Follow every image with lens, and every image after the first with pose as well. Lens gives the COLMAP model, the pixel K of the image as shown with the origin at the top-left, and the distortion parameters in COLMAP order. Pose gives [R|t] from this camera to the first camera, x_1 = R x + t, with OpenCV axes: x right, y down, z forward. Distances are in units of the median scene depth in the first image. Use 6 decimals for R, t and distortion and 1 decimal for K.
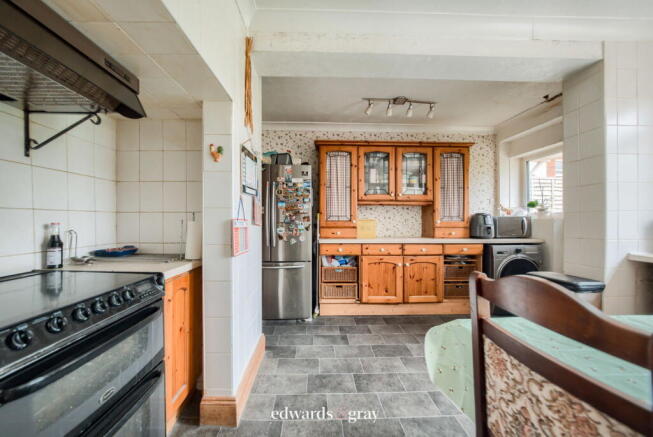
lens RADIAL K [[227.8, 0, 322.0], [0, 227.8, 221.0], [0, 0, 1]] dist [-0.012379, -0.000006]
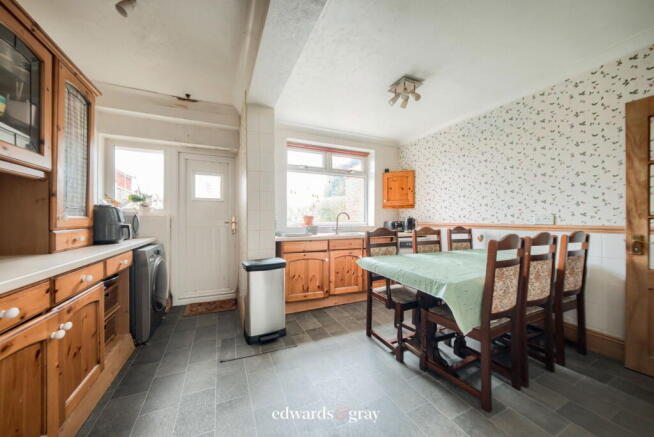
lens RADIAL K [[222.7, 0, 316.2], [0, 222.7, 217.0], [0, 0, 1]] dist [-0.012705, -0.000009]
pose [[-0.376293, 0.015485, 0.926371, -0.127060], [0.004092, 0.999878, -0.015052, 0.014154], [-0.926492, -0.001873, -0.376310, 0.771015]]
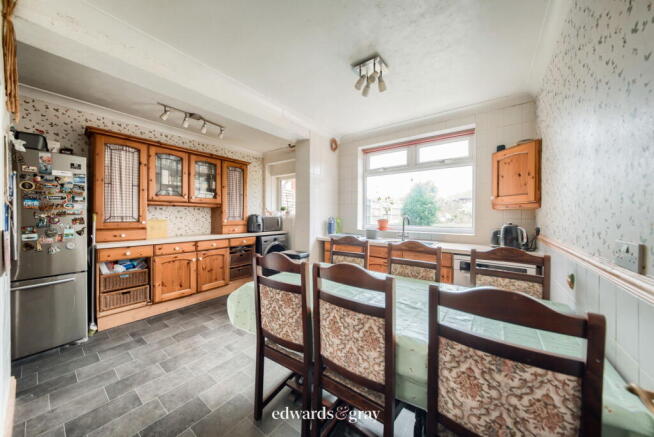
lens RADIAL K [[222.7, 0, 316.2], [0, 222.7, 217.0], [0, 0, 1]] dist [-0.012705, -0.000009]
pose [[0.629143, -0.001219, 0.777289, -0.130942], [-0.004540, 0.999976, 0.005243, -0.029255], [-0.777276, -0.006827, 0.629122, -0.165772]]
